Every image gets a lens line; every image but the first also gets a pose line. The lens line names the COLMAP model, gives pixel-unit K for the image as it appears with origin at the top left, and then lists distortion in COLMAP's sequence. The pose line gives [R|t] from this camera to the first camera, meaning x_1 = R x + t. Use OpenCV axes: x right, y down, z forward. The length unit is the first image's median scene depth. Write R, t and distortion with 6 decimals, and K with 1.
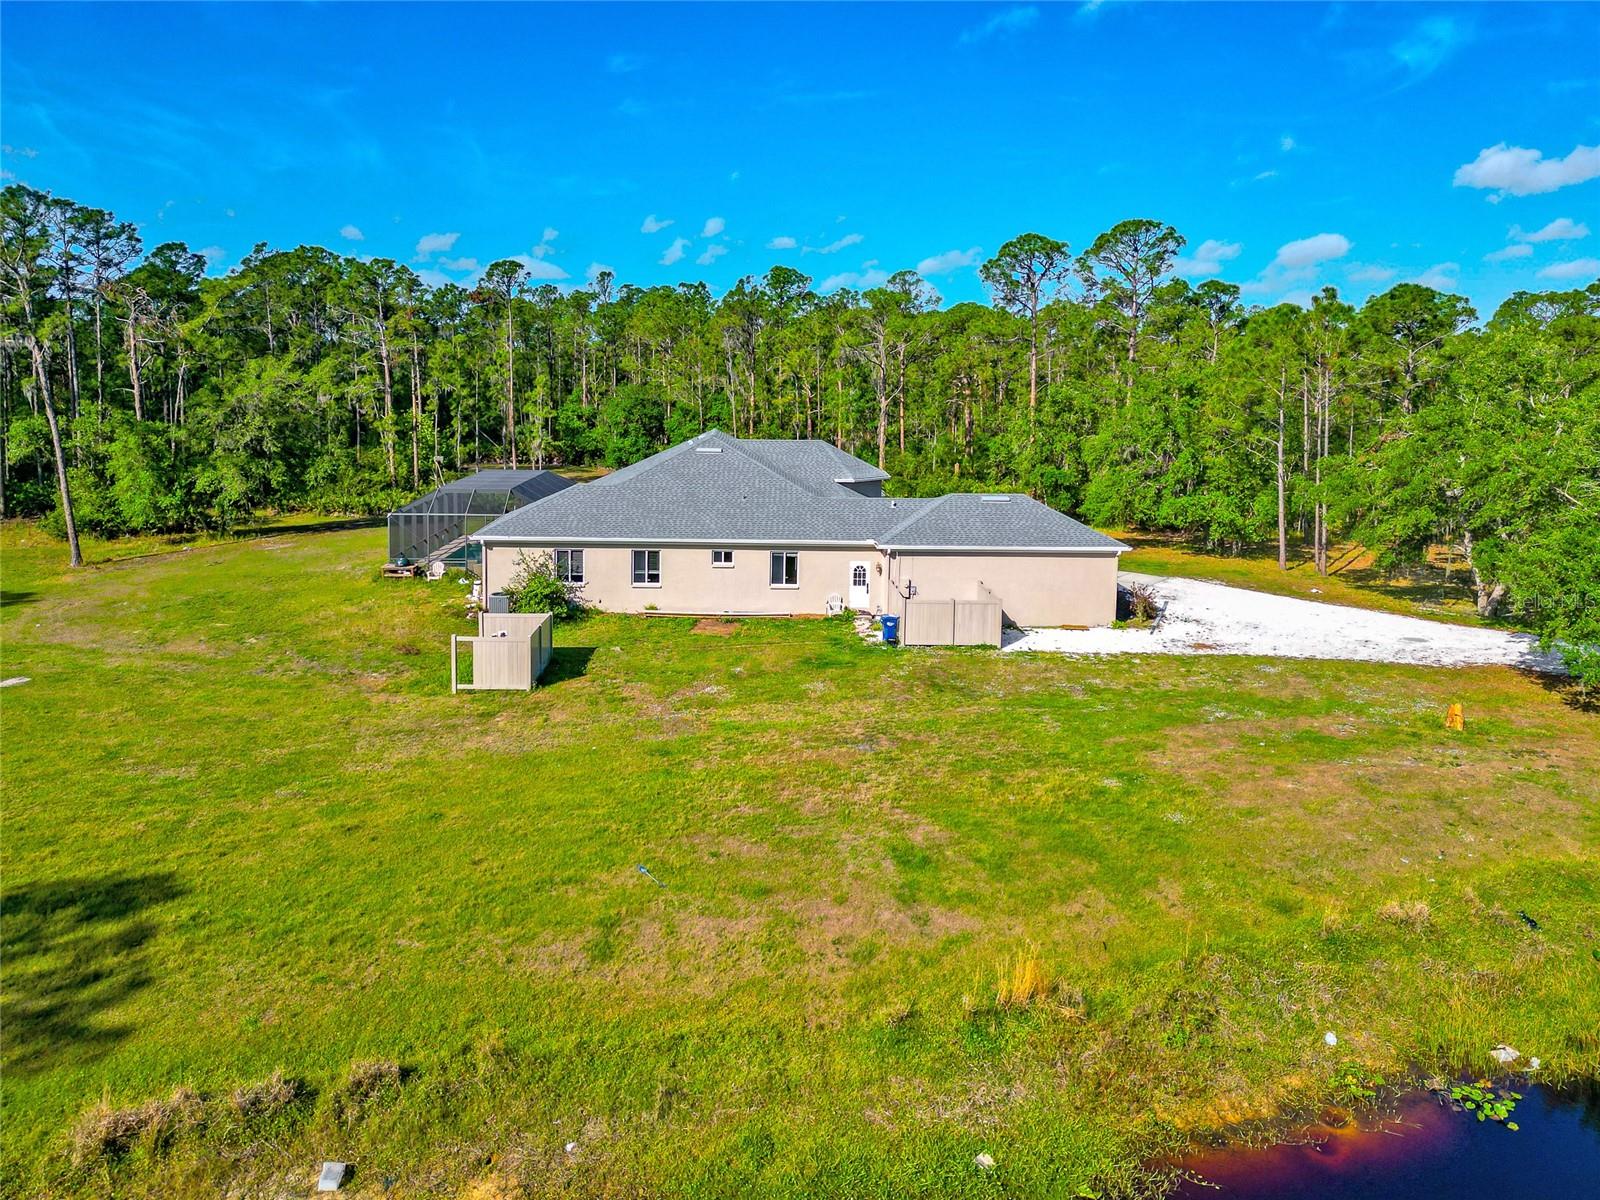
lens RADIAL K [[1170.7, 0, 793.9], [0, 1170.7, 520.4], [0, 0, 1]] dist [0.073908, -0.076513]
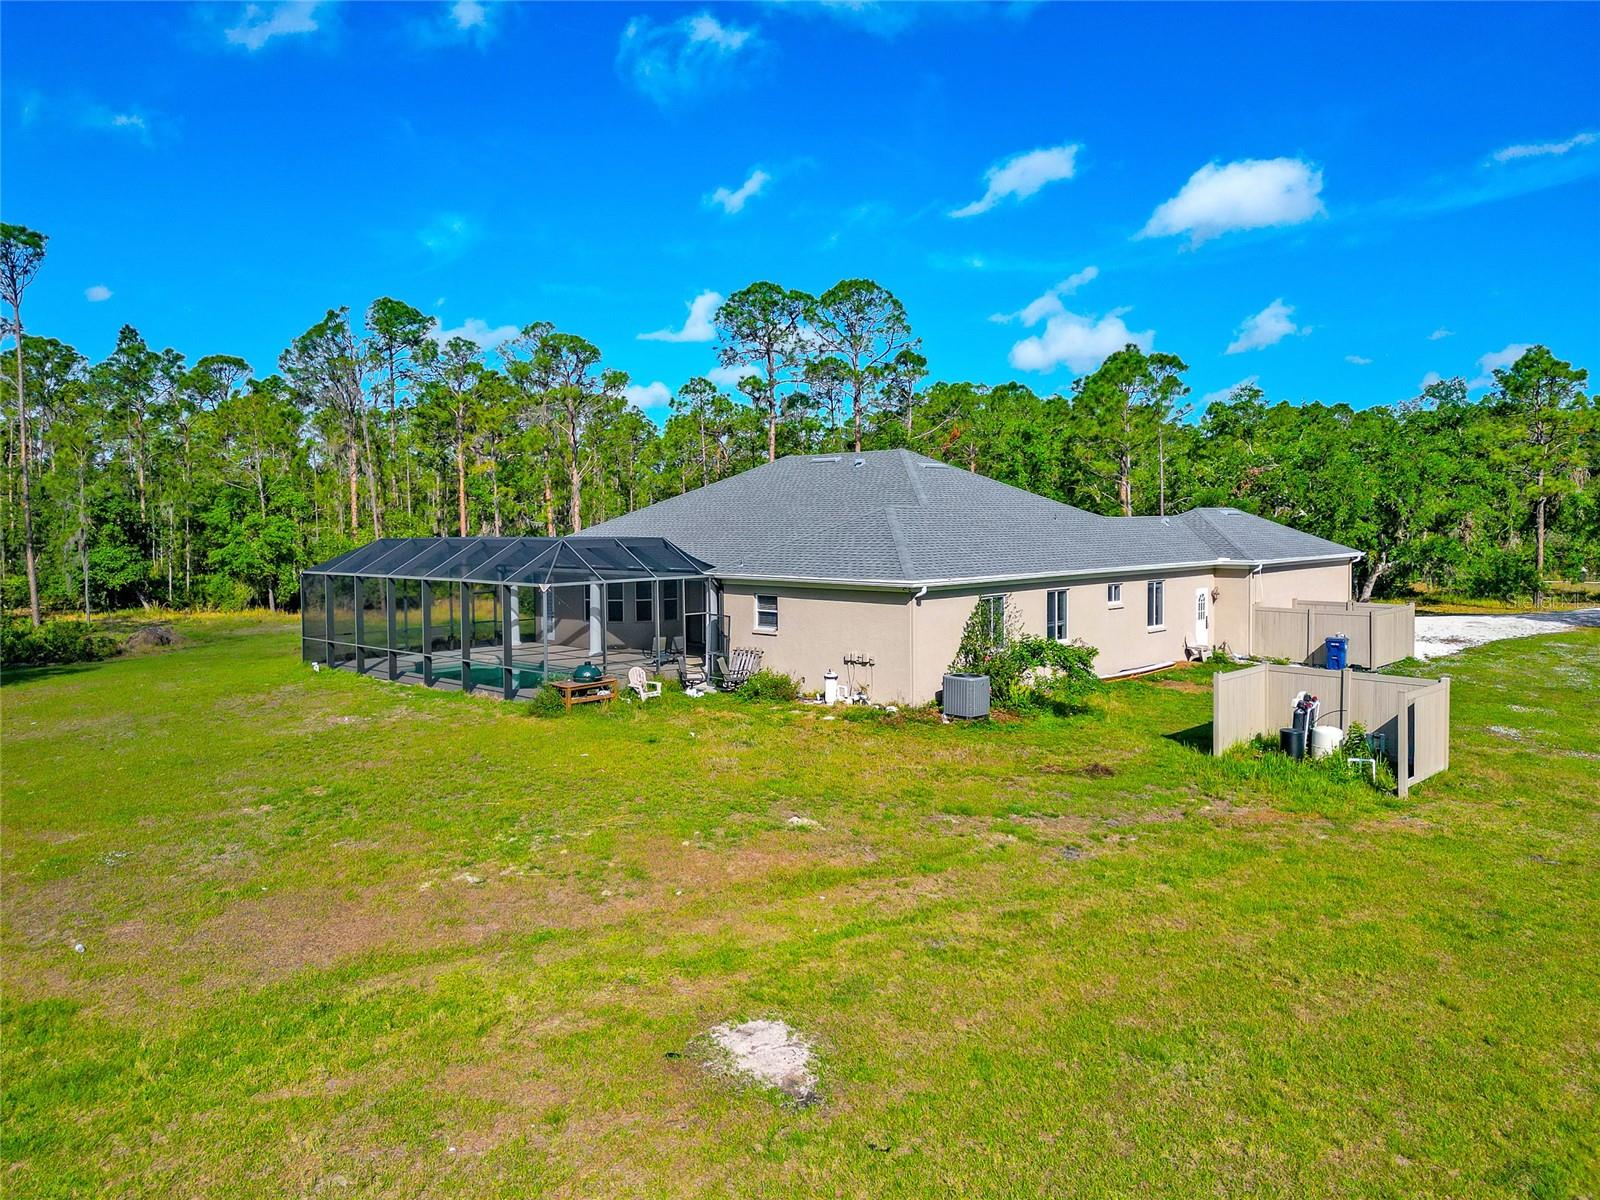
lens RADIAL K [[1146.0, 0, 800.0], [0, 1146.0, 600.0], [0, 0, 1]] dist [0.066931, -0.065081]
pose [[0.721841, -0.068927, 0.688618, -0.680033], [0.111949, 0.993553, -0.017901, 0.026662], [-0.682945, 0.090012, 0.724903, 0.623928]]
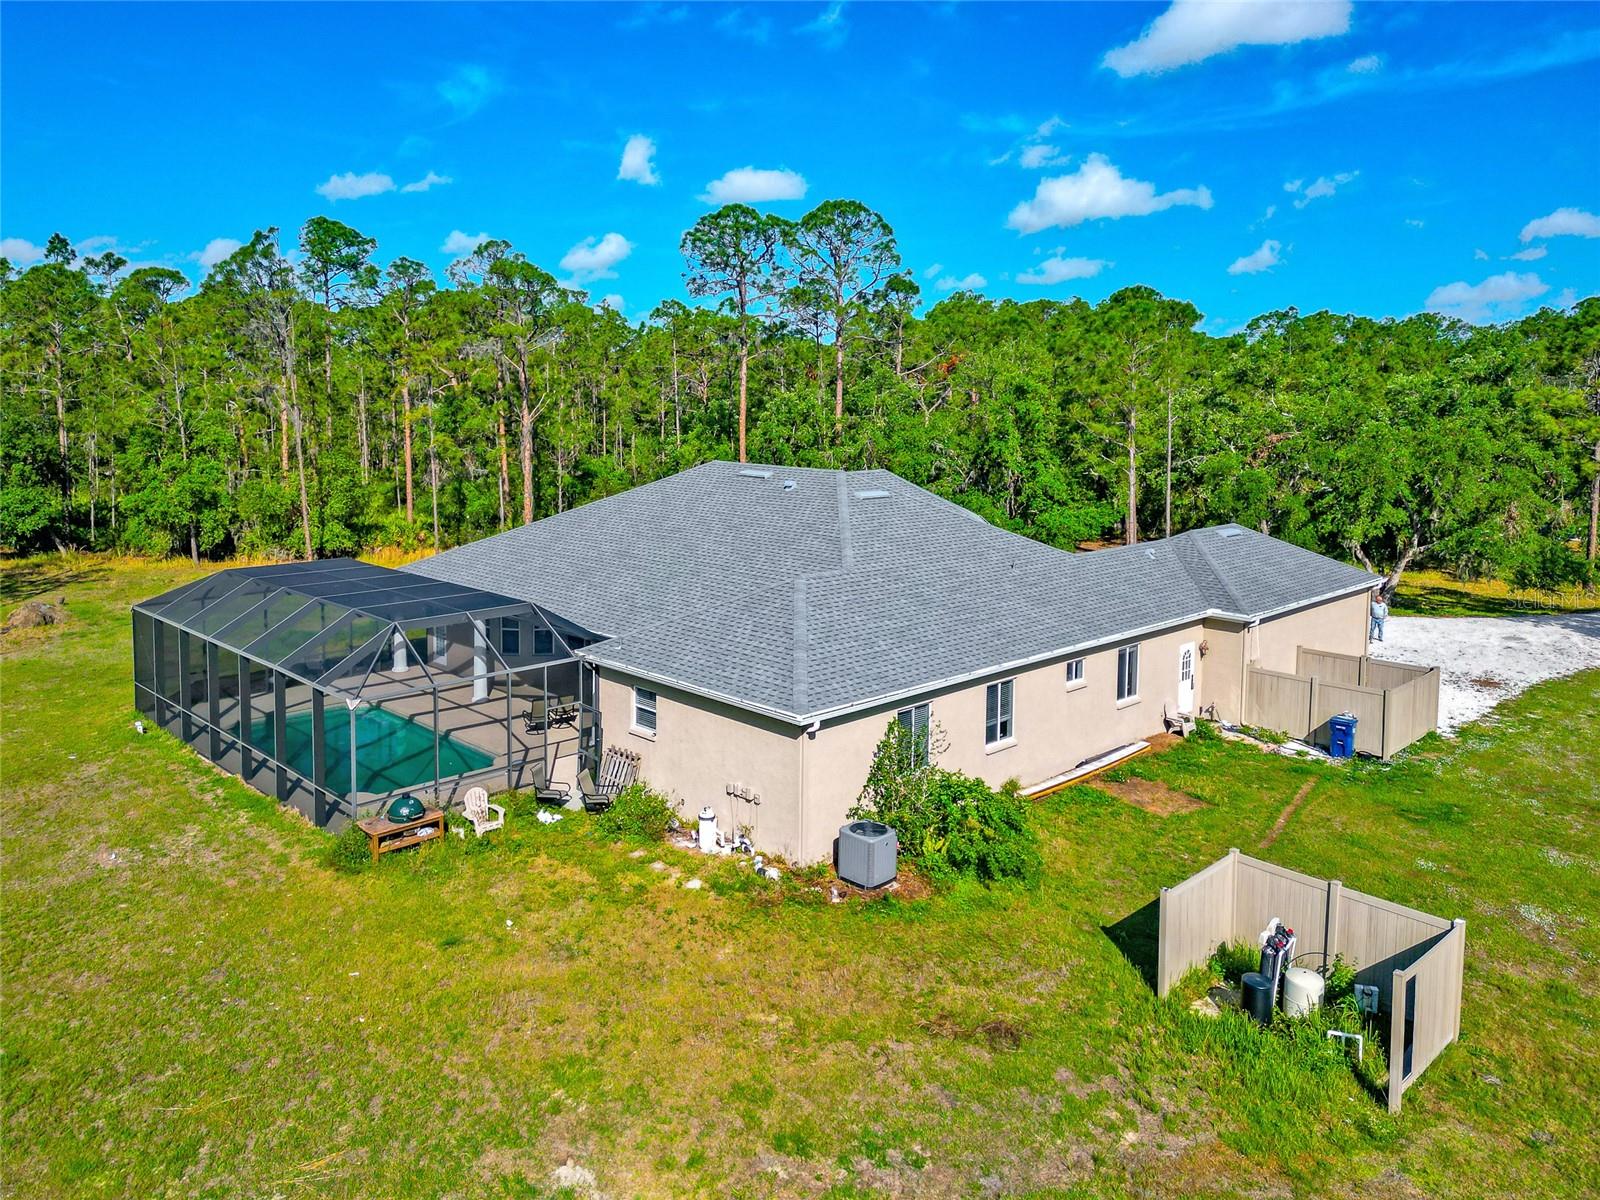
lens RADIAL K [[1170.7, 0, 793.9], [0, 1170.7, 520.4], [0, 0, 1]] dist [0.073908, -0.076513]
pose [[0.739228, -0.082318, 0.668405, -0.560494], [0.091325, 0.995587, 0.021611, -0.070861], [-0.667234, 0.045066, 0.743484, 0.646803]]
